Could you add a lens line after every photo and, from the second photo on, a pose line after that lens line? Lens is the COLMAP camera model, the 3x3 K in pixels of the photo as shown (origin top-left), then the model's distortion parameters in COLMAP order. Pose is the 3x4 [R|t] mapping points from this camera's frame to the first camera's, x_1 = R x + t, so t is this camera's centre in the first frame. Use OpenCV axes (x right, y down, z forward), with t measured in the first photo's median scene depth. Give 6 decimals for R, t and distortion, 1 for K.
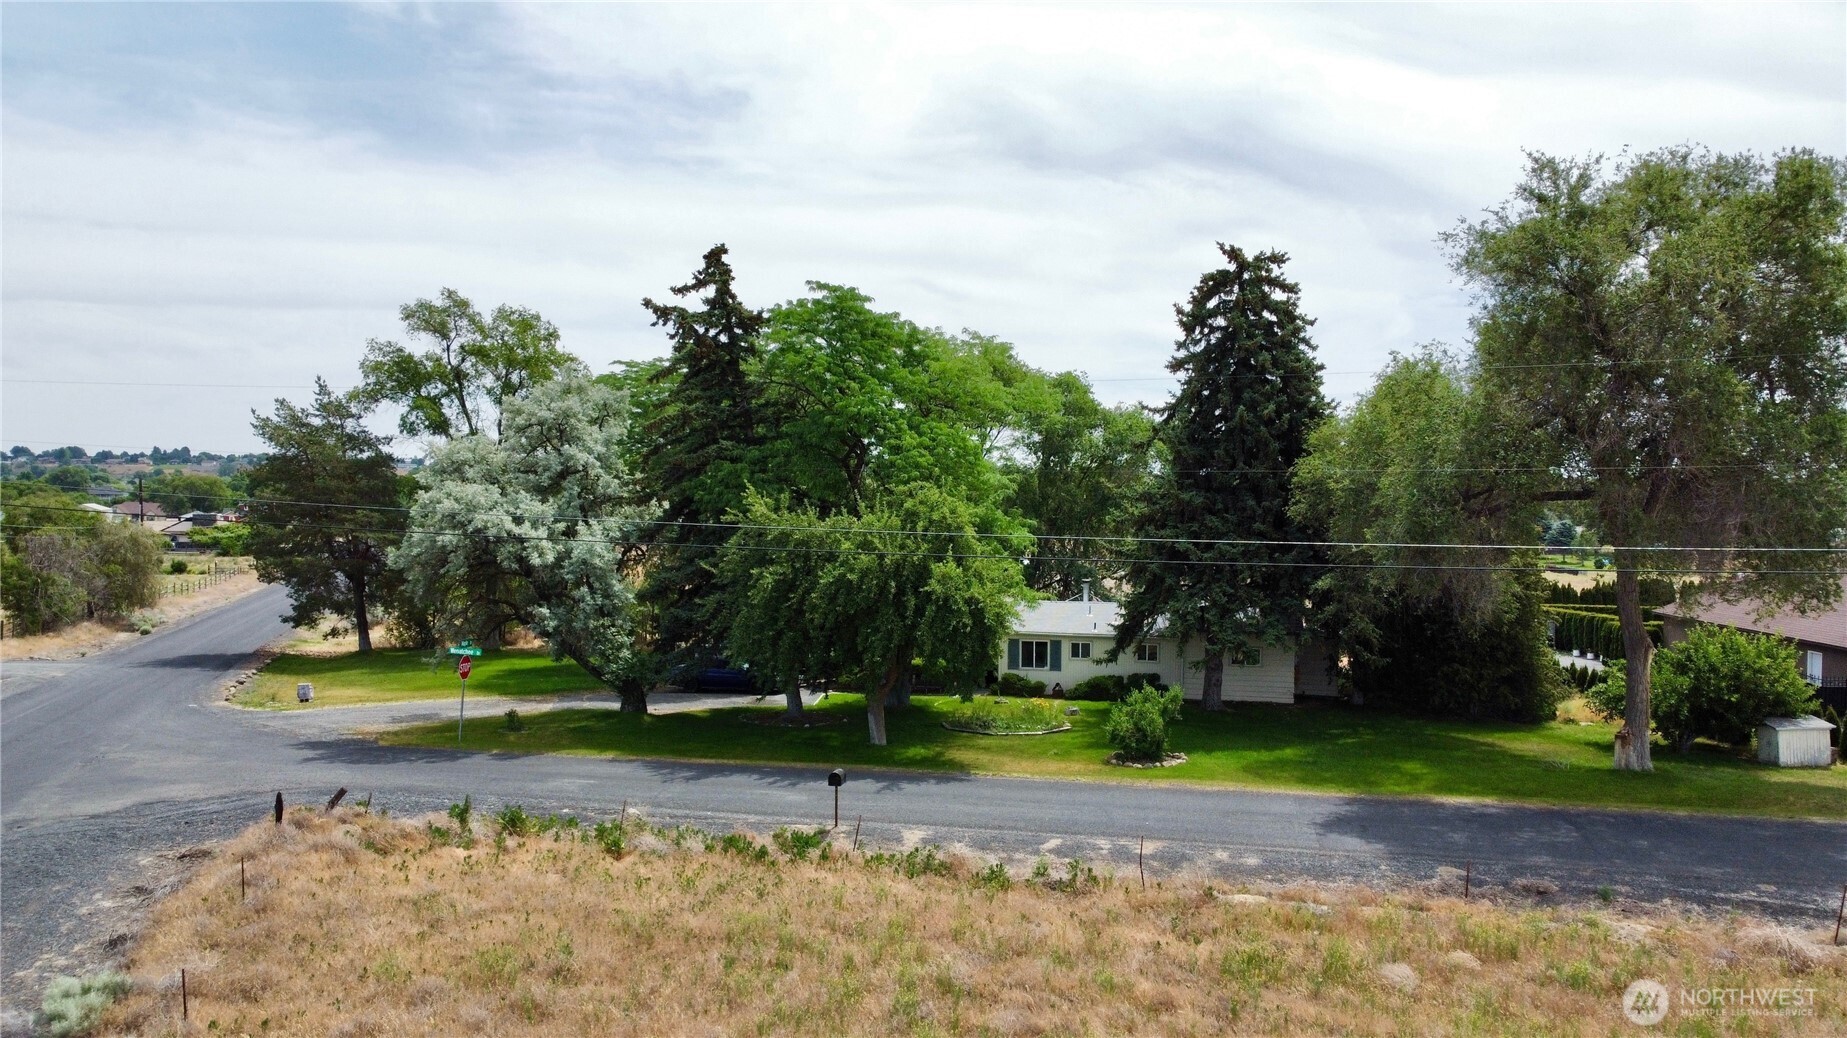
lens RADIAL K [[1390.3, 0, 923.5], [0, 1390.3, 519.0], [0, 0, 1]] dist [0.007295, -0.001793]
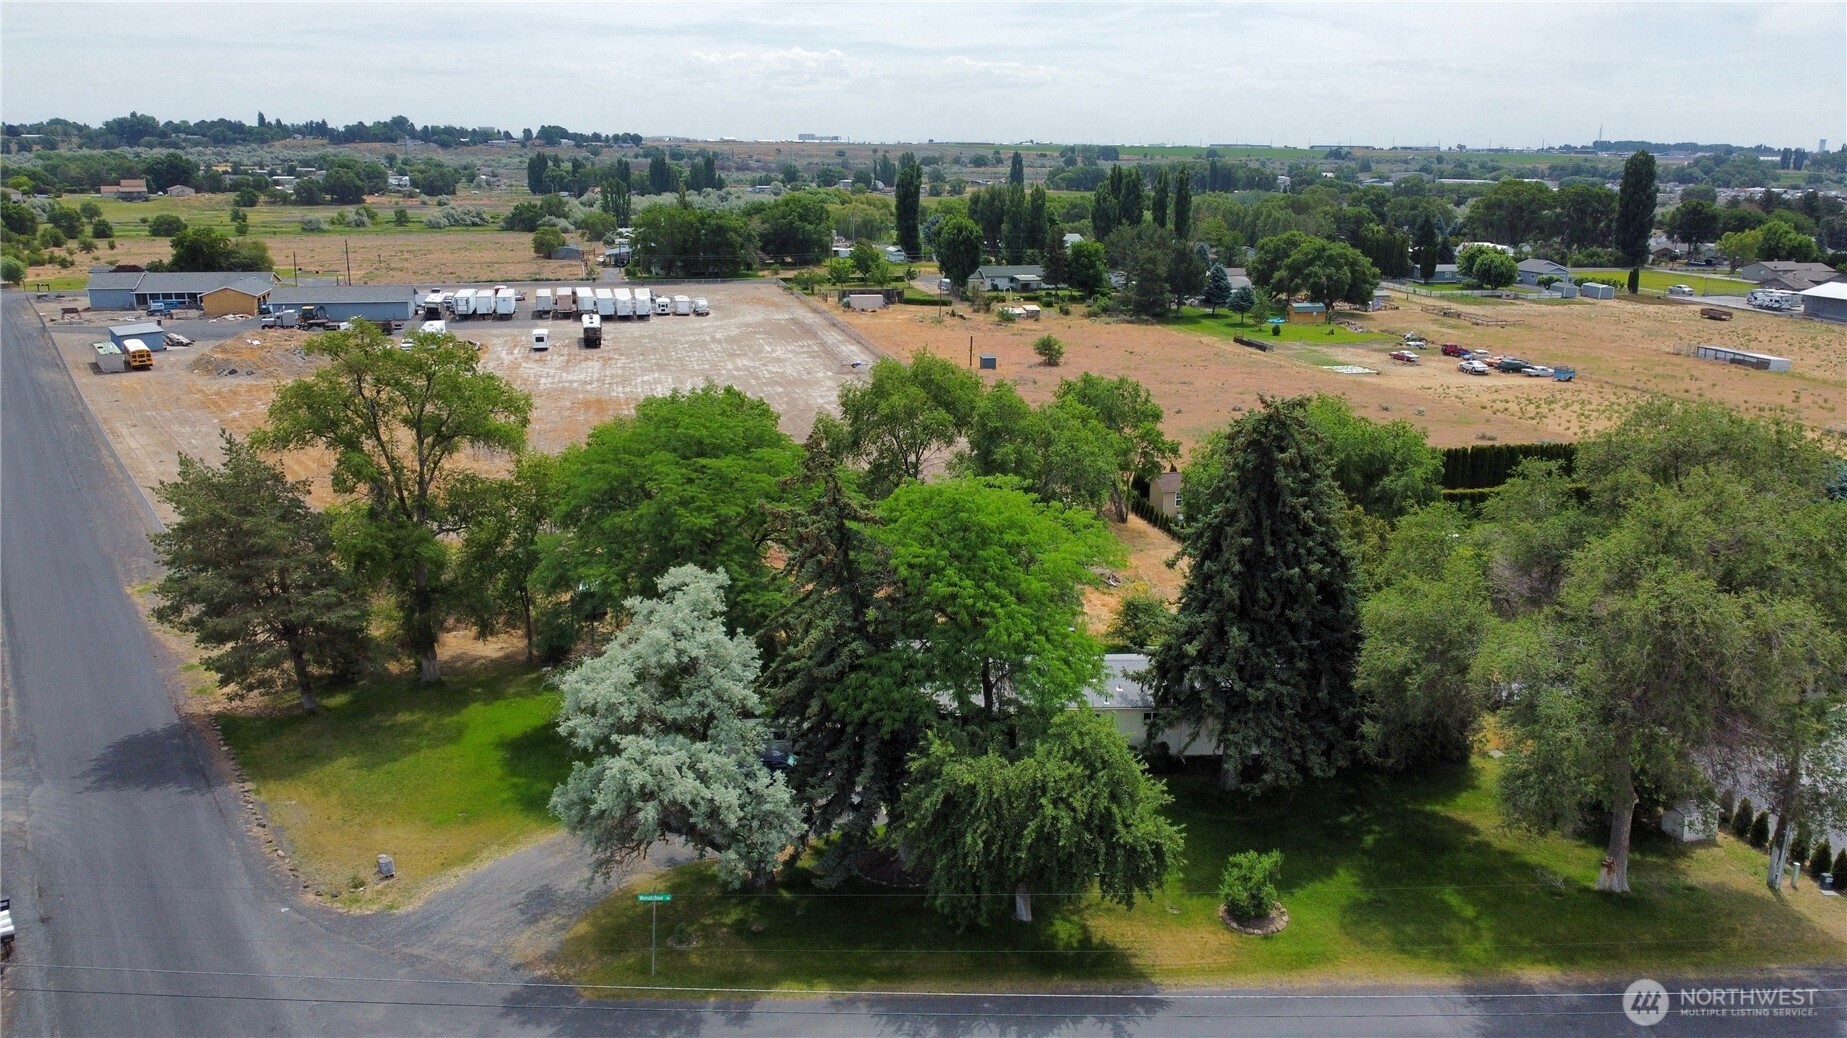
lens RADIAL K [[1390.3, 0, 923.5], [0, 1390.3, 519.0], [0, 0, 1]] dist [0.007295, -0.001793]
pose [[0.964910, -0.064507, 0.254532, -0.333585], [0.003409, 0.972350, 0.233503, -0.369611], [-0.262557, -0.224442, 0.938451, 0.028742]]
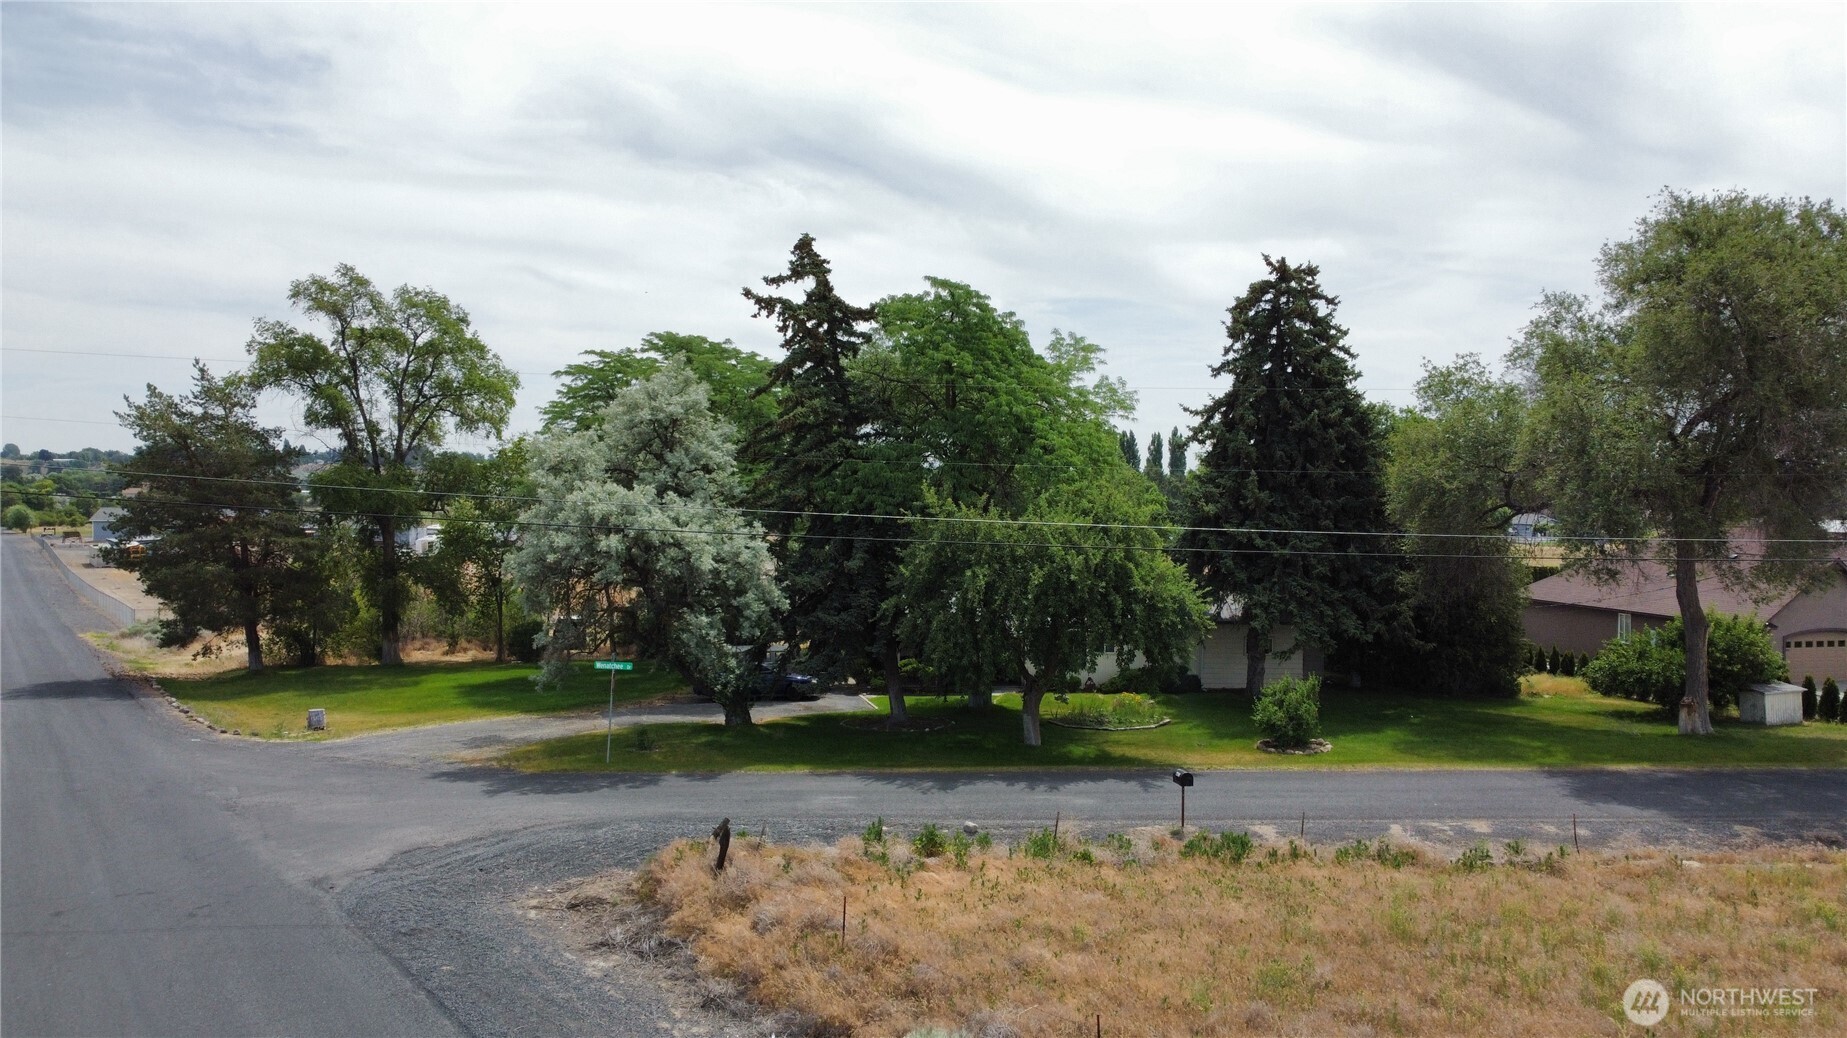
lens RADIAL K [[1390.3, 0, 923.5], [0, 1390.3, 519.0], [0, 0, 1]] dist [0.007295, -0.001793]
pose [[0.965117, -0.006914, 0.261727, -0.324558], [0.006041, 0.999973, 0.004136, -0.004024], [-0.261749, -0.002411, 0.965133, 0.050974]]
